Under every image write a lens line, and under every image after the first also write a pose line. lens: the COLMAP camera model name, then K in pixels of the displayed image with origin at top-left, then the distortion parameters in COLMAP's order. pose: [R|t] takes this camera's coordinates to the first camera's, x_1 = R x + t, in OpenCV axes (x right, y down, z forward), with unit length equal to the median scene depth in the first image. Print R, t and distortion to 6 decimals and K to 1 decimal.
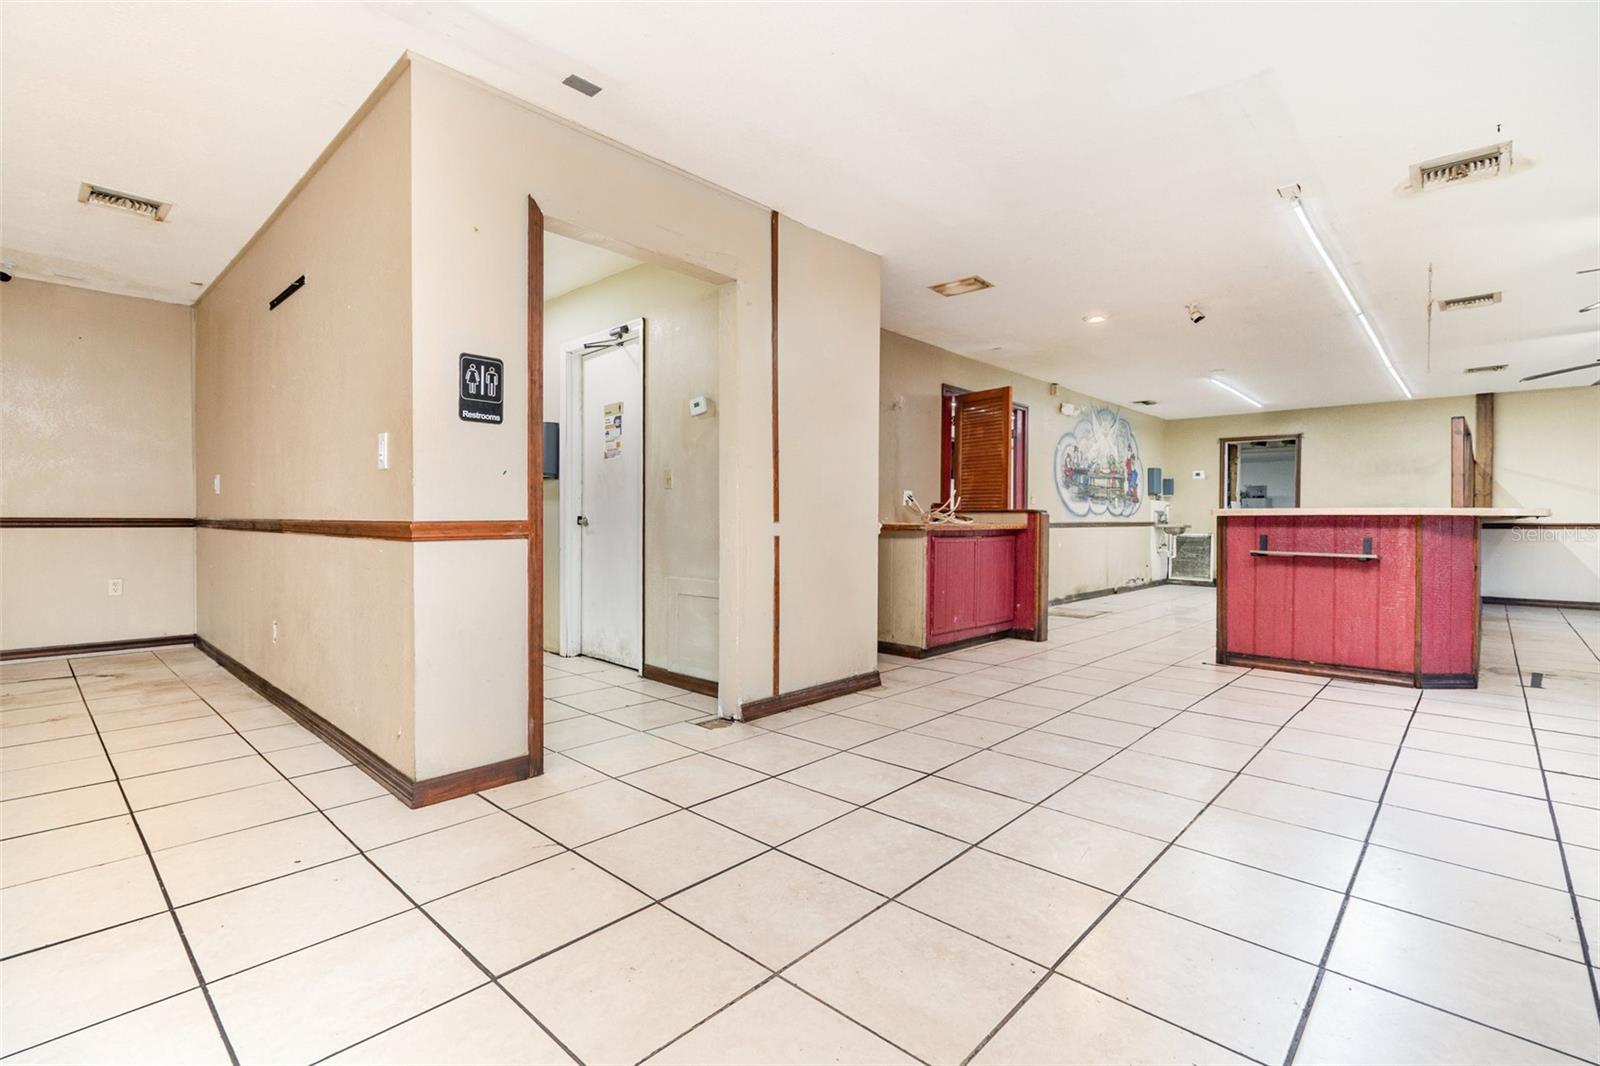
lens RADIAL K [[725.2, 0, 800.0], [0, 725.2, 533.0], [0, 0, 1]] dist [-0.000221, -0.000054]
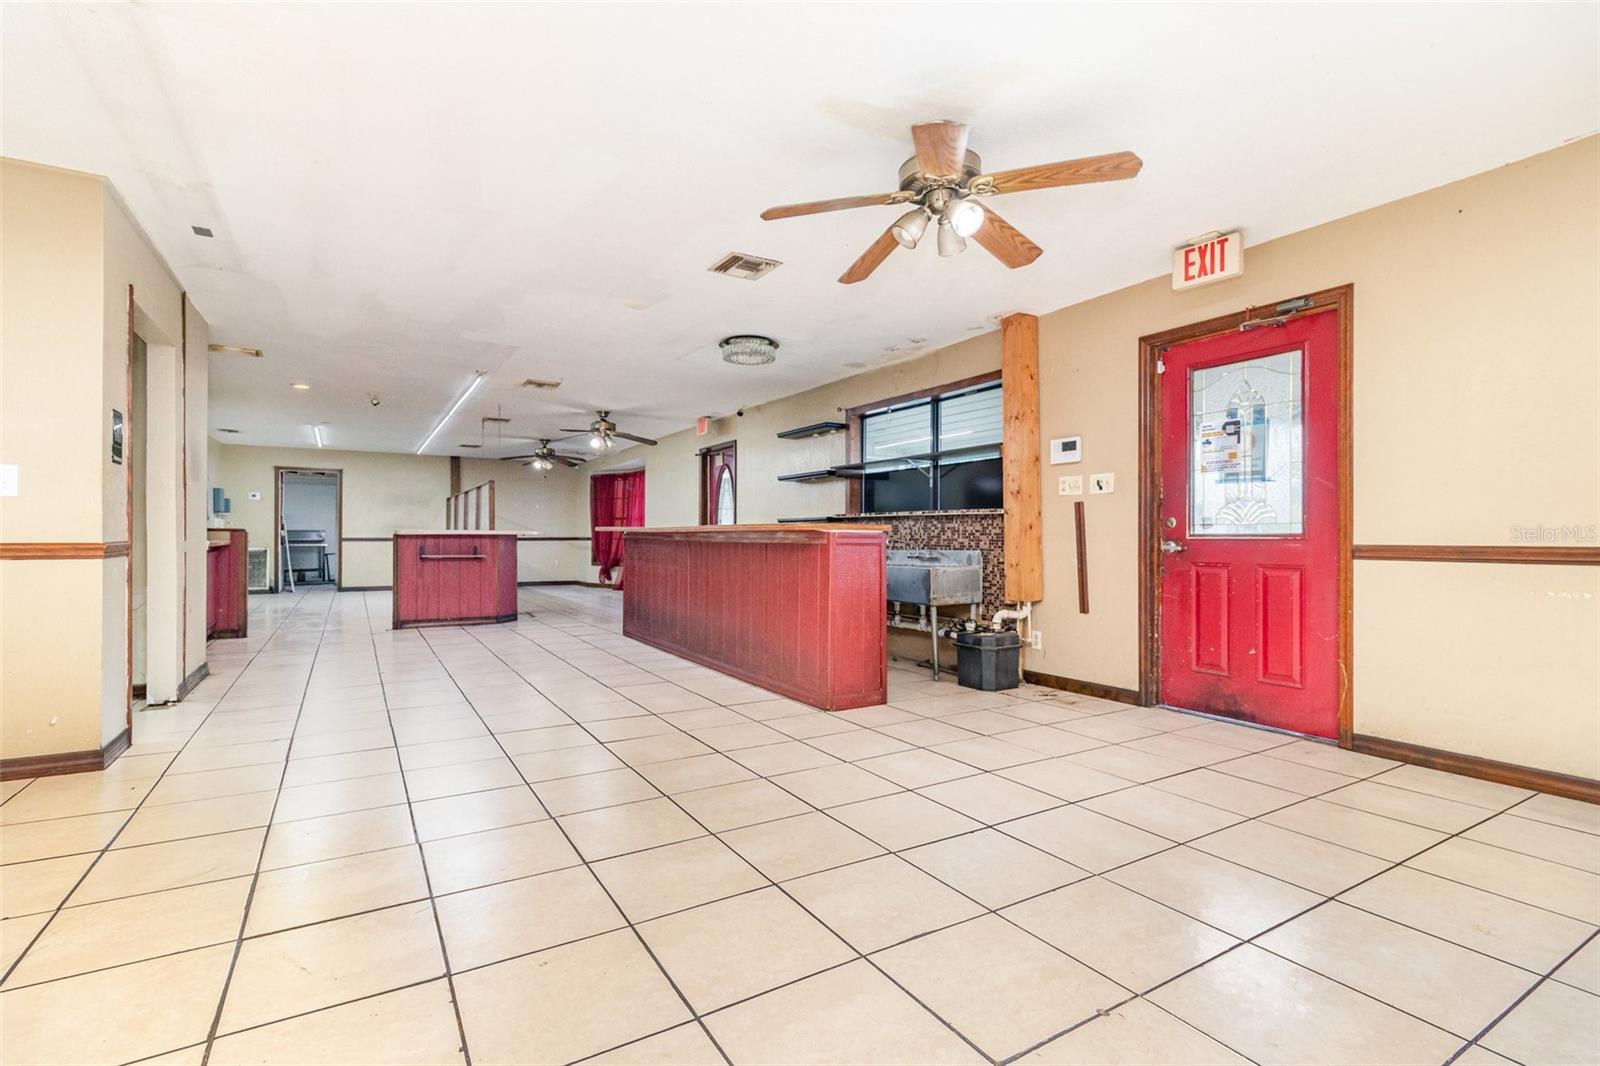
lens RADIAL K [[725.2, 0, 800.0], [0, 725.2, 533.0], [0, 0, 1]] dist [-0.000221, -0.000054]
pose [[0.249058, 0.000298, 0.968489, -0.371081], [0.017727, 0.999831, -0.004867, -0.001834], [-0.968326, 0.018381, 0.249010, -0.121272]]
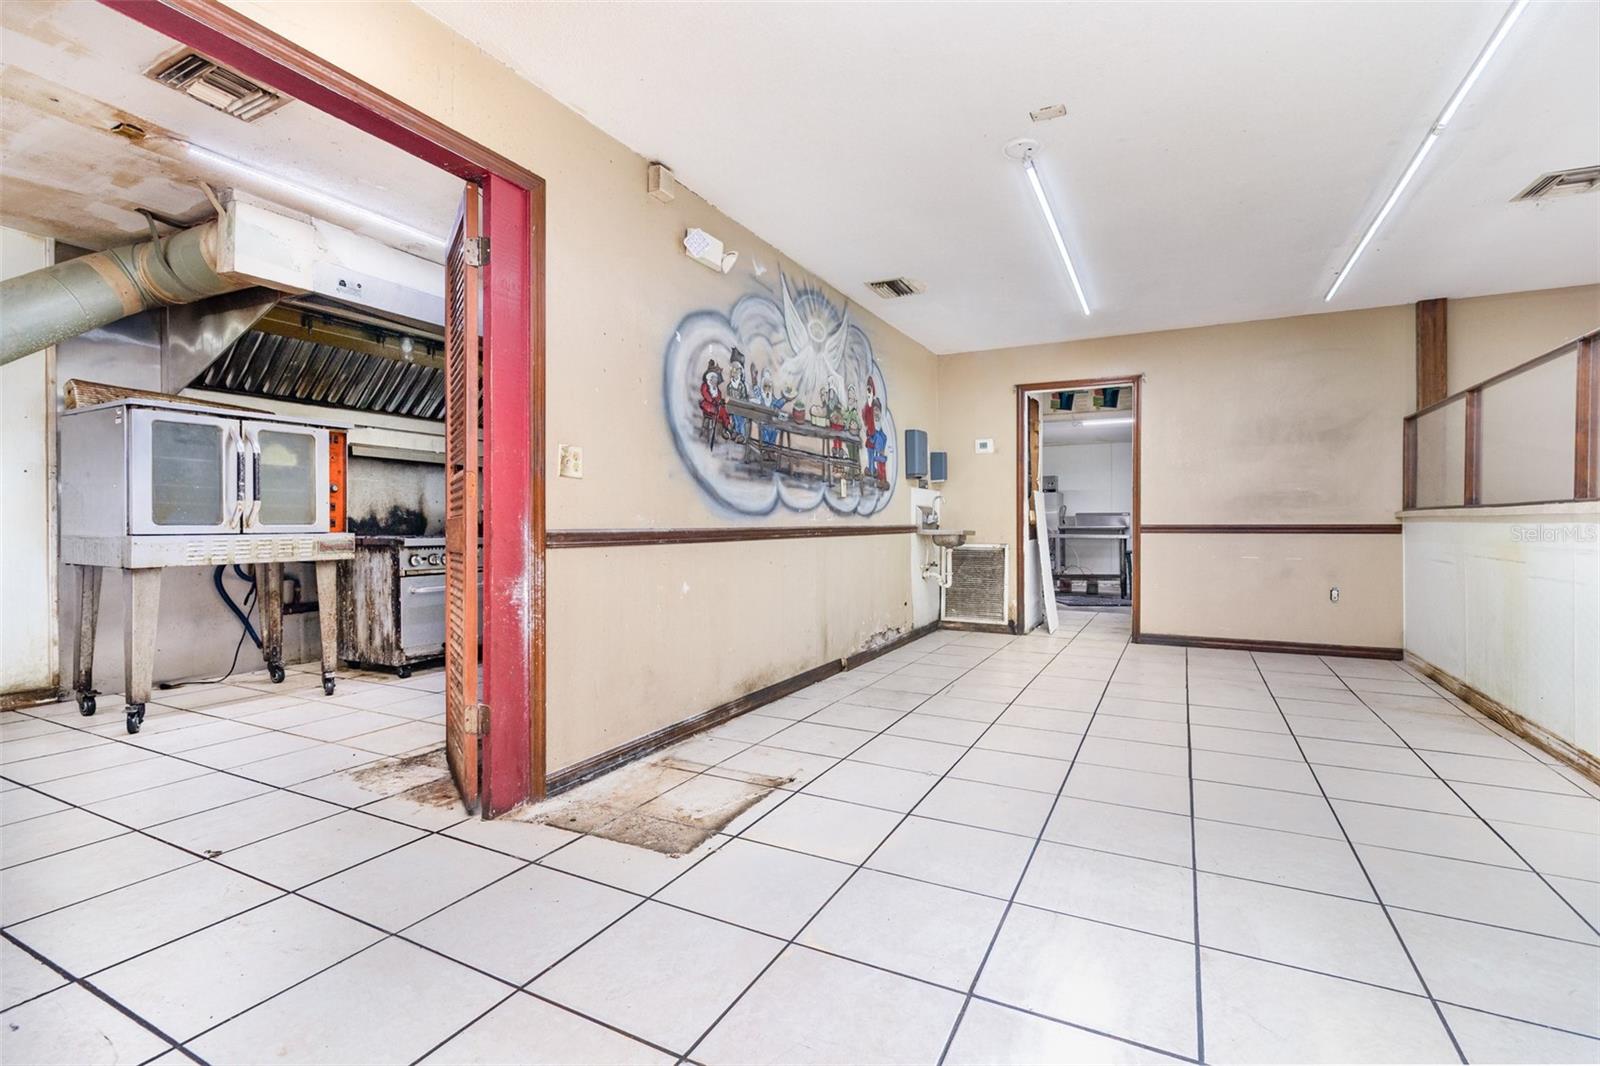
lens RADIAL K [[725.2, 0, 800.0], [0, 725.2, 533.0], [0, 0, 1]] dist [-0.000221, -0.000054]
pose [[0.962396, -0.010650, 0.271442, 0.263191], [0.012013, 0.999922, -0.003362, -0.009187], [-0.271385, 0.006496, 0.962449, 0.510824]]
